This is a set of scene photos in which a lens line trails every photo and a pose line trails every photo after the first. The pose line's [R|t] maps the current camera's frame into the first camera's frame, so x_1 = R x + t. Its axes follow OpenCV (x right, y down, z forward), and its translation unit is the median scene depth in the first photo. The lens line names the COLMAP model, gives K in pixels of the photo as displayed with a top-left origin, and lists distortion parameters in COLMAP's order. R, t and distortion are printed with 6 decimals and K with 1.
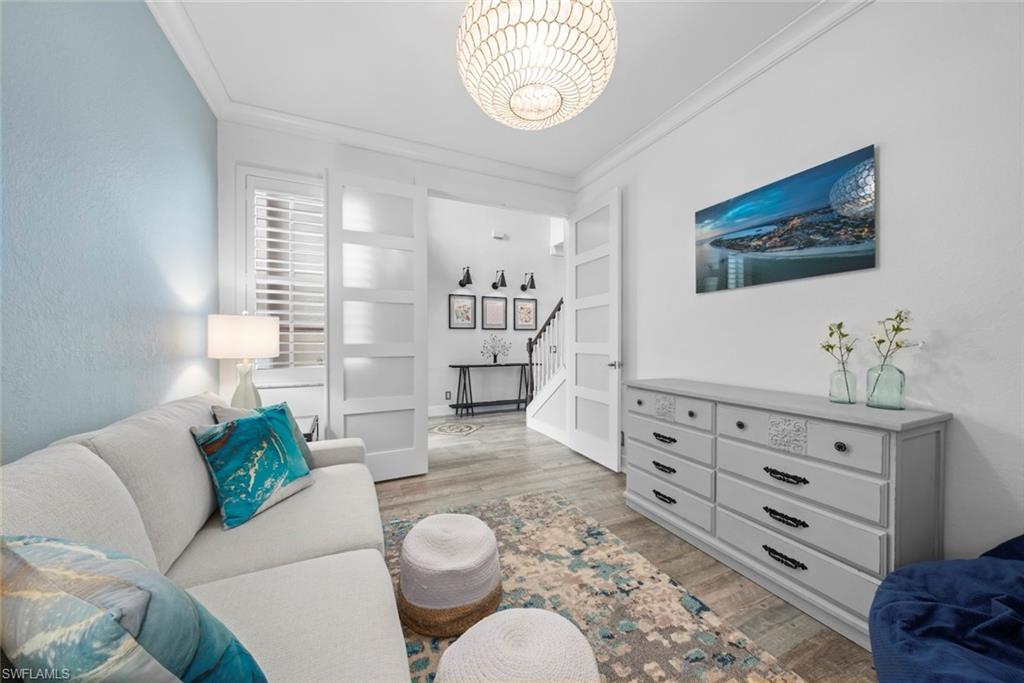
lens RADIAL K [[358.5, 0, 512.0], [0, 358.5, 341.5], [0, 0, 1]] dist [-0.000948, 0.000162]
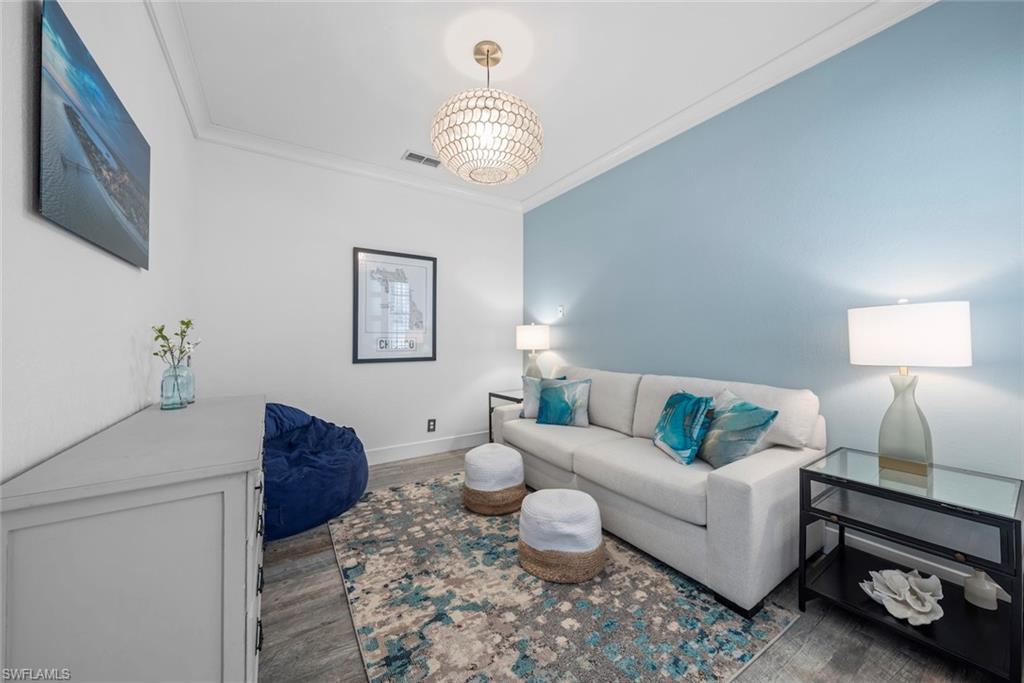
lens RADIAL K [[358.5, 0, 512.0], [0, 358.5, 341.5], [0, 0, 1]] dist [-0.000948, 0.000162]
pose [[-0.987325, 0.001624, -0.158705, 0.157239], [0.001539, 0.999999, 0.000657, -0.005609], [0.158706, 0.000404, -0.987326, 1.896394]]
